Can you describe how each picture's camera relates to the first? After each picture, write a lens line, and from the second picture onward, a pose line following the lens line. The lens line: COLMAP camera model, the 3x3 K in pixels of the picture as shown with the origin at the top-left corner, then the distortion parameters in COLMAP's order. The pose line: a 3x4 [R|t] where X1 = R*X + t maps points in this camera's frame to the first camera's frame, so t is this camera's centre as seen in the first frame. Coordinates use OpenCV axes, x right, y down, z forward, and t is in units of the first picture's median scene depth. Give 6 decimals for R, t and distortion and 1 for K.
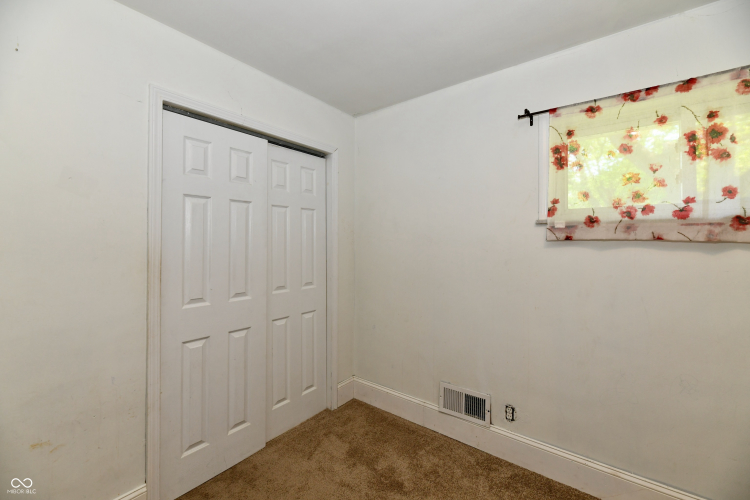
lens RADIAL K [[310.3, 0, 379.8], [0, 310.3, 237.7], [0, 0, 1]] dist [-0.001475, -0.000932]
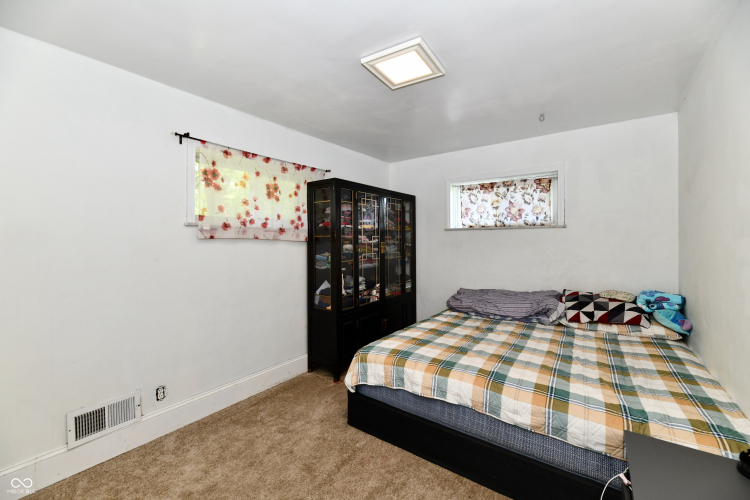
lens RADIAL K [[310.3, 0, 379.8], [0, 310.3, 237.7], [0, 0, 1]] dist [-0.001475, -0.000932]
pose [[-0.025507, 0.012847, 0.999592, -0.884701], [-0.007425, 0.999887, -0.013040, 0.017655], [-0.999647, -0.007754, -0.025408, 0.299990]]
